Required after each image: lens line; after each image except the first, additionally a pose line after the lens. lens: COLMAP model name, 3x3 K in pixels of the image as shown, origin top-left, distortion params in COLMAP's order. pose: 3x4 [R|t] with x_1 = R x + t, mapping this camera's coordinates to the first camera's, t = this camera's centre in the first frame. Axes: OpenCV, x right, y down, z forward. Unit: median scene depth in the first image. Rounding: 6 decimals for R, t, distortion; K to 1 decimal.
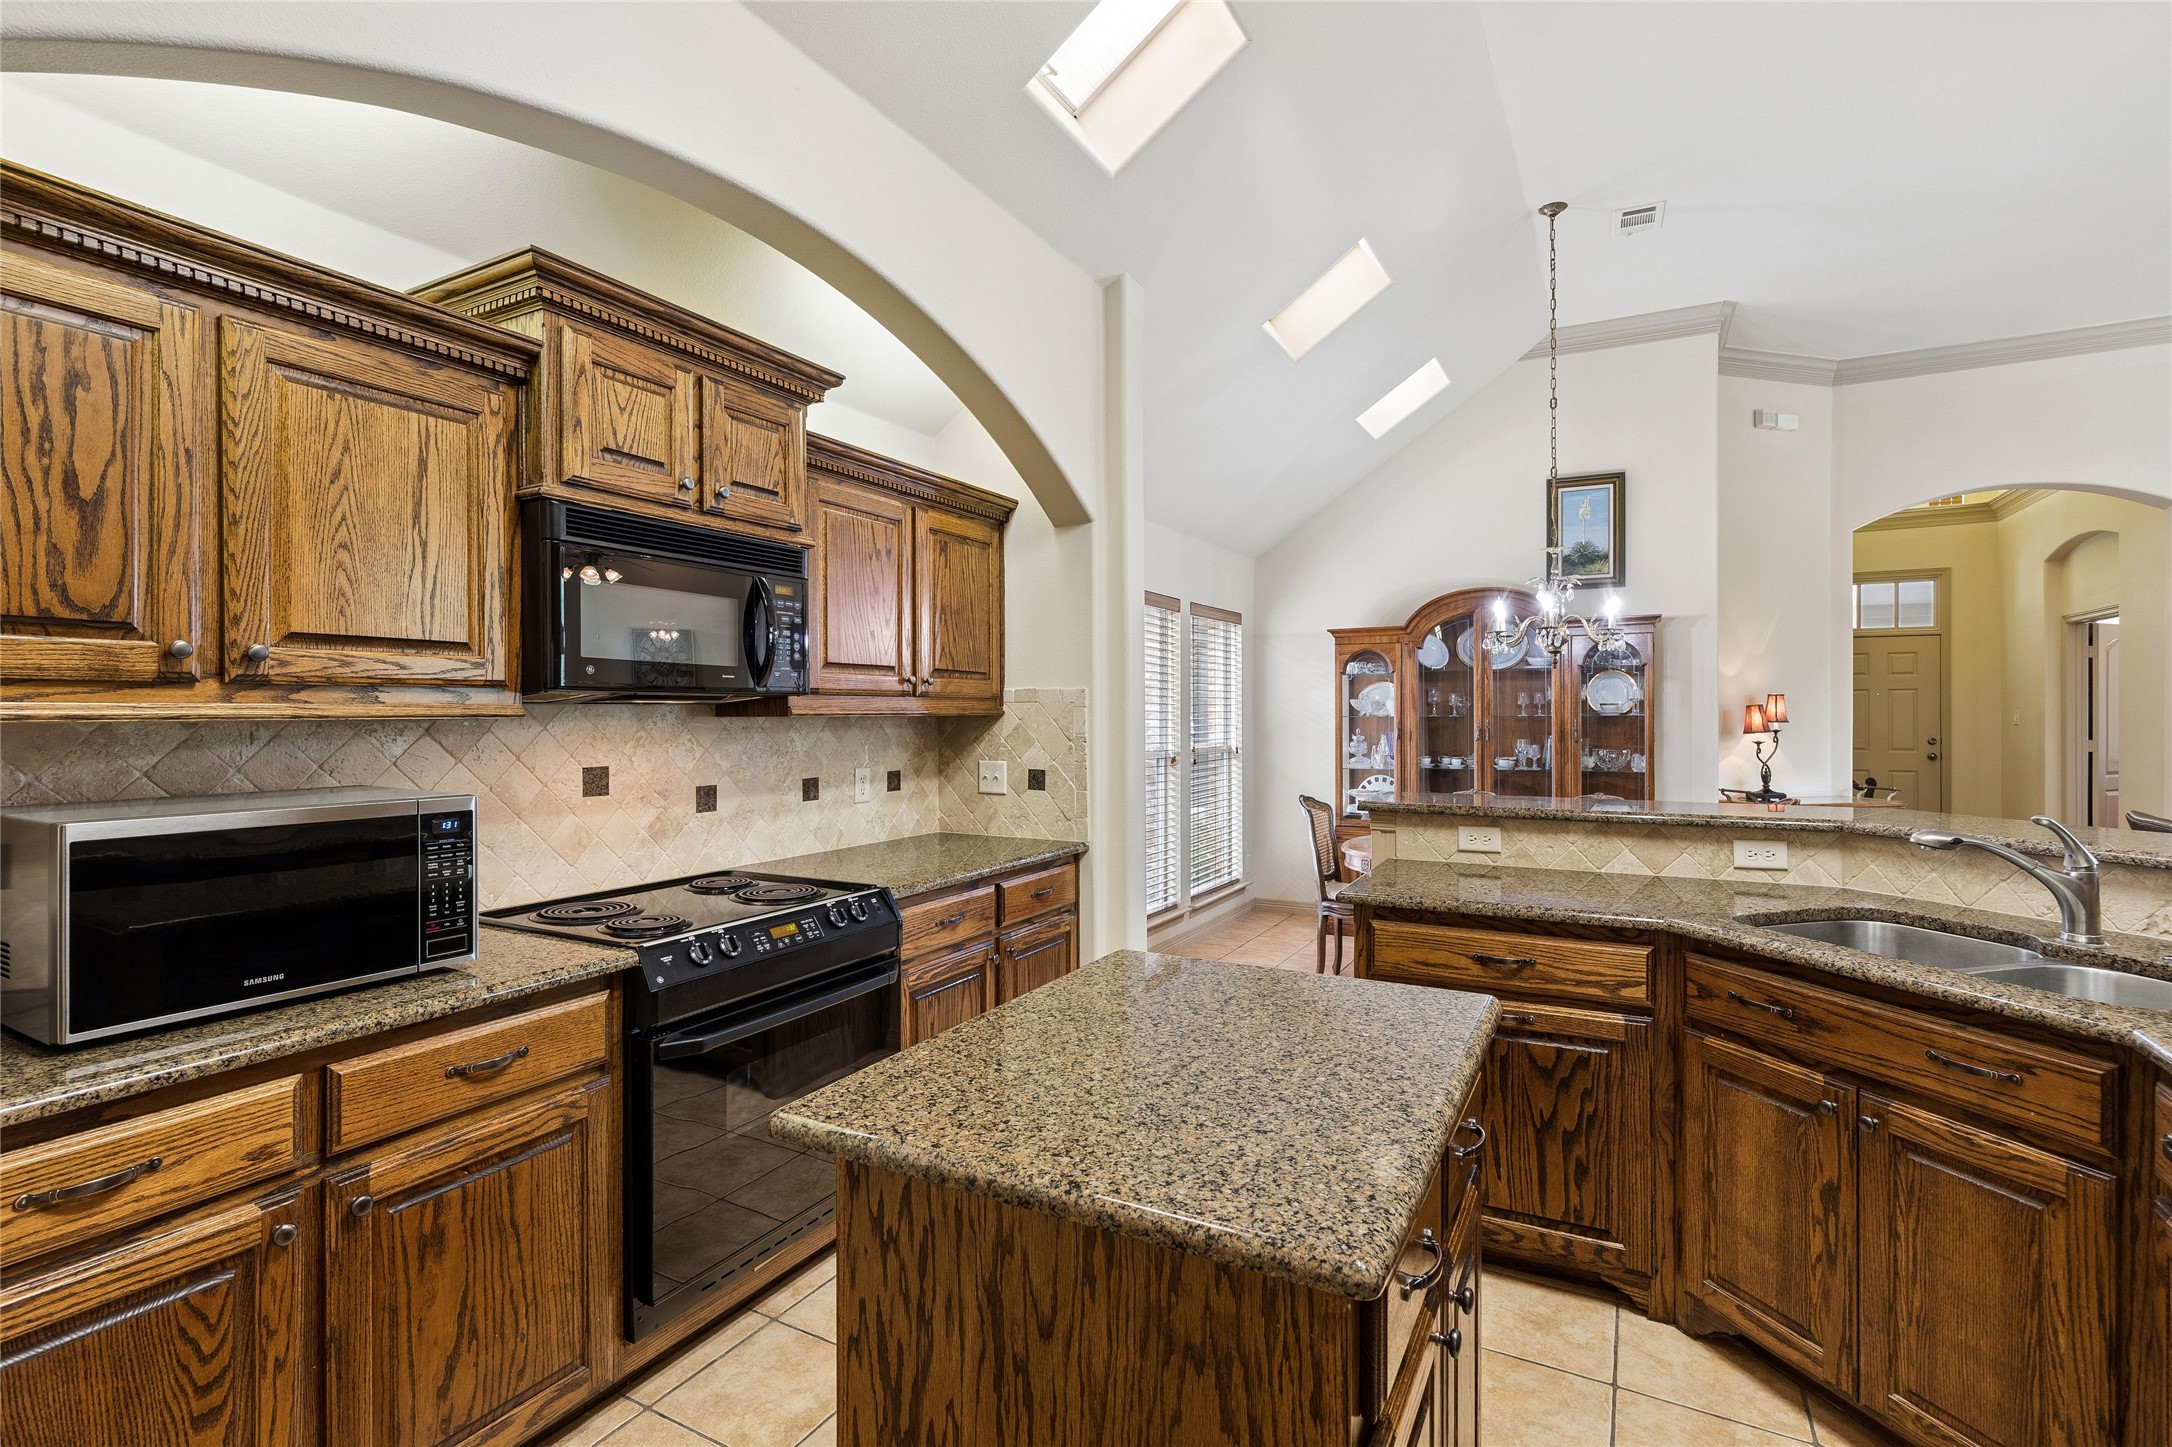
lens RADIAL K [[1015.5, 0, 1077.4], [0, 1015.5, 717.0], [0, 0, 1]] dist [-0.003967, 0.000066]
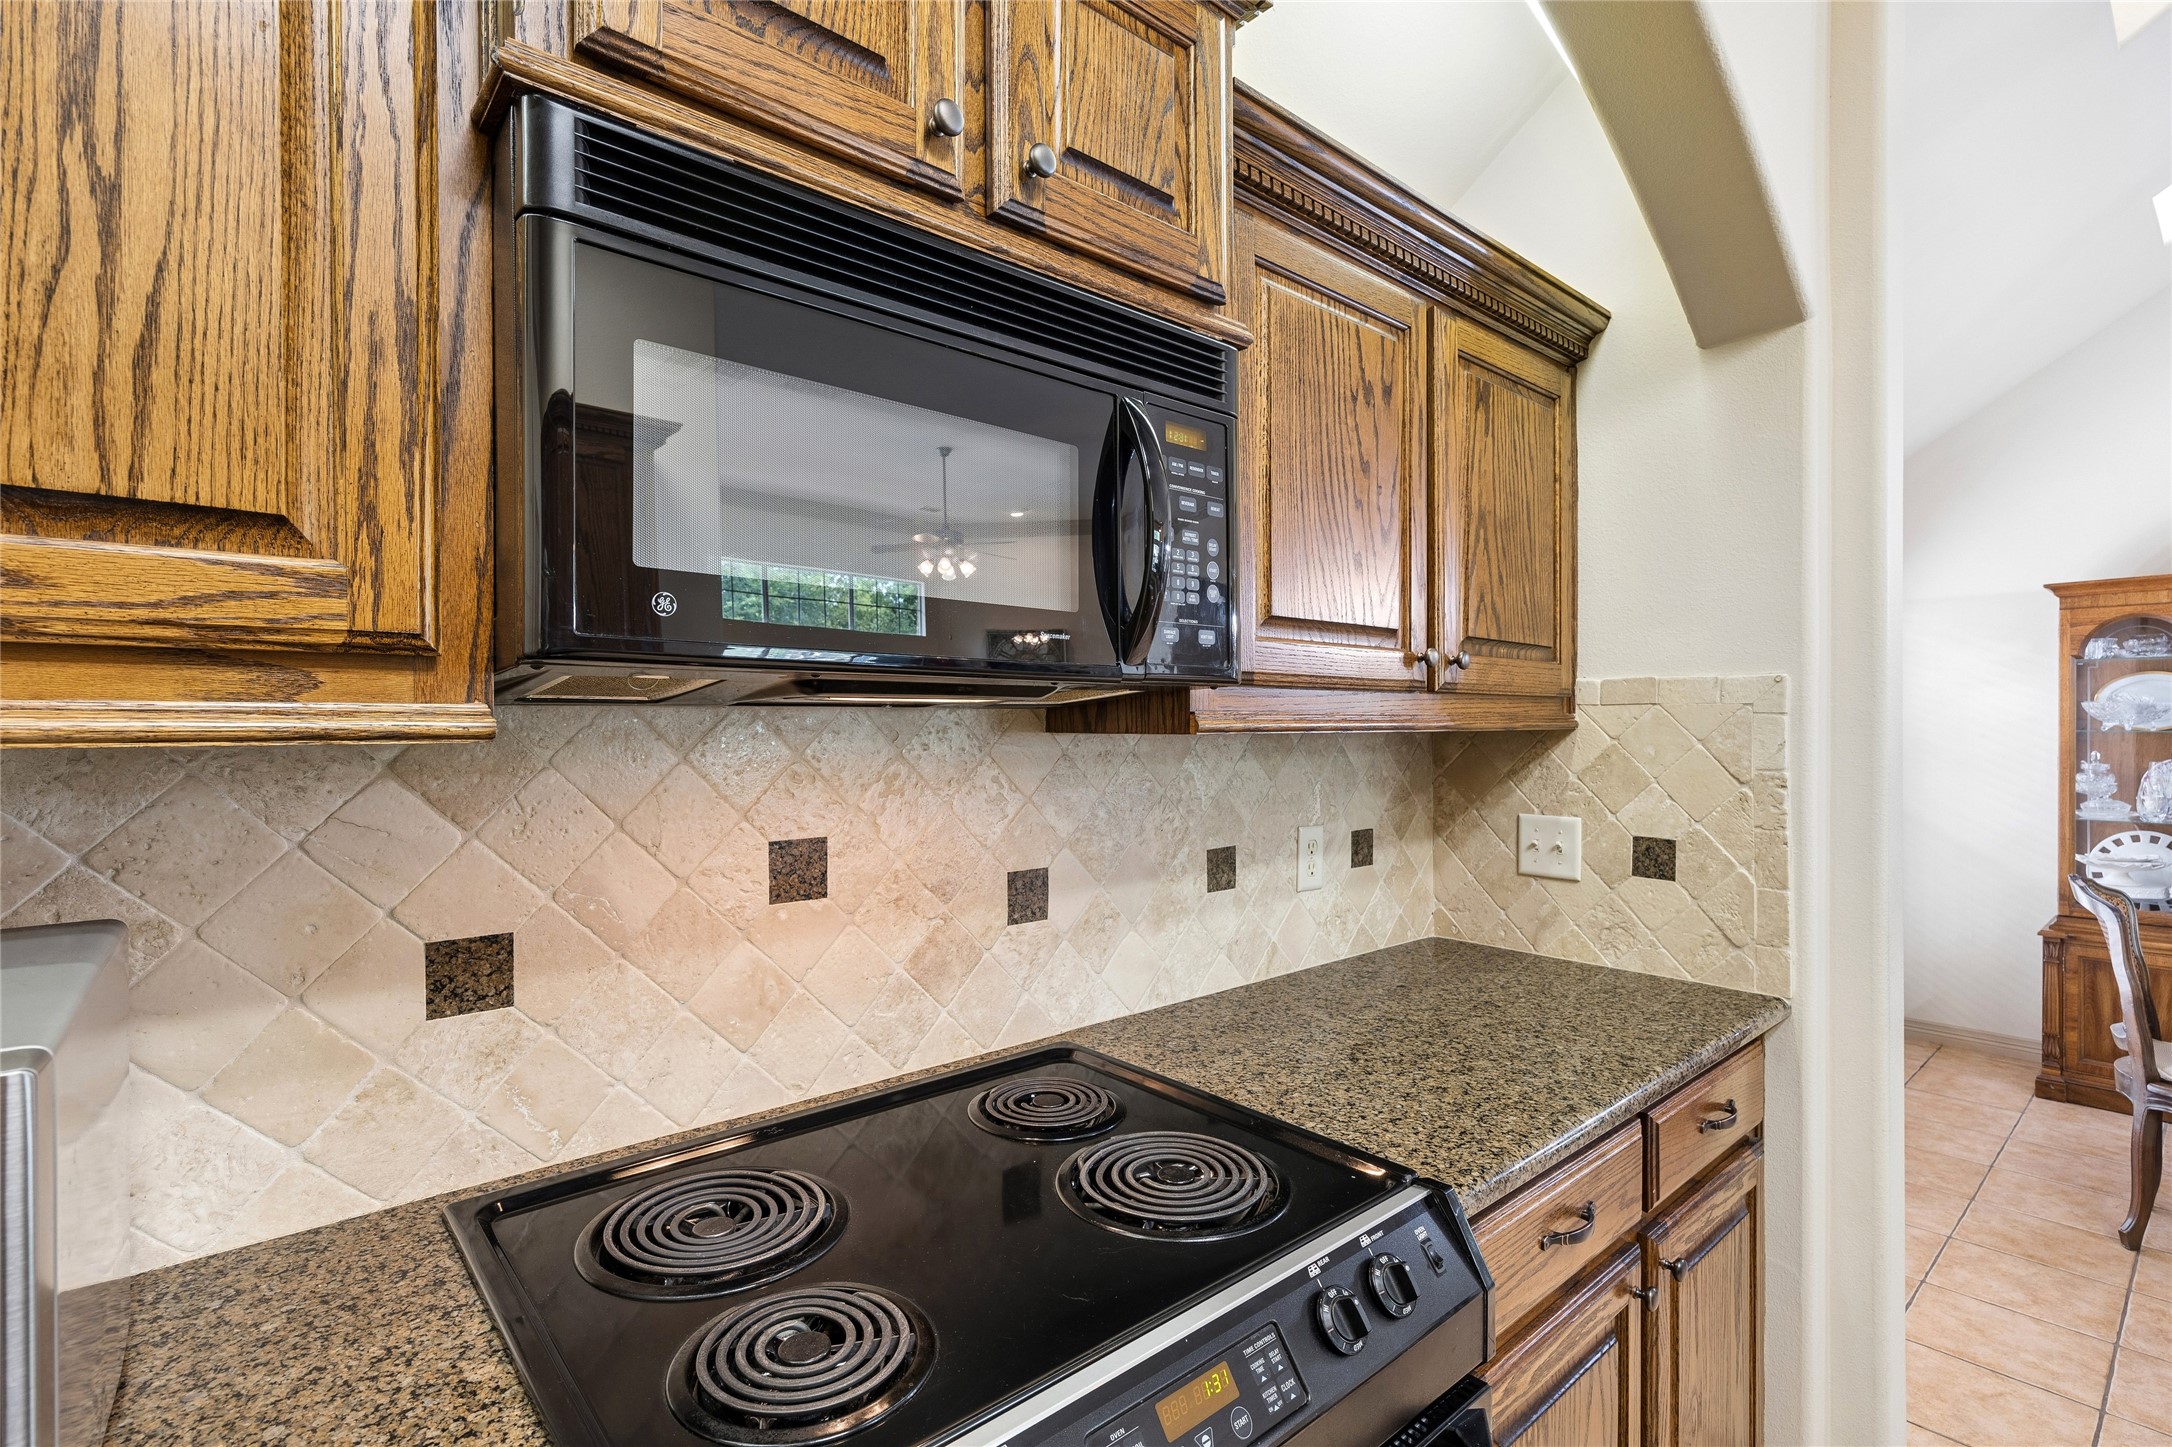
lens RADIAL K [[1015.5, 0, 1077.4], [0, 1015.5, 717.0], [0, 0, 1]] dist [-0.003967, 0.000066]
pose [[0.936937, -0.000098, -0.349497, -0.160991], [-0.003249, 0.999954, -0.008989, -0.003516], [0.349482, 0.009557, 0.936894, 0.518037]]
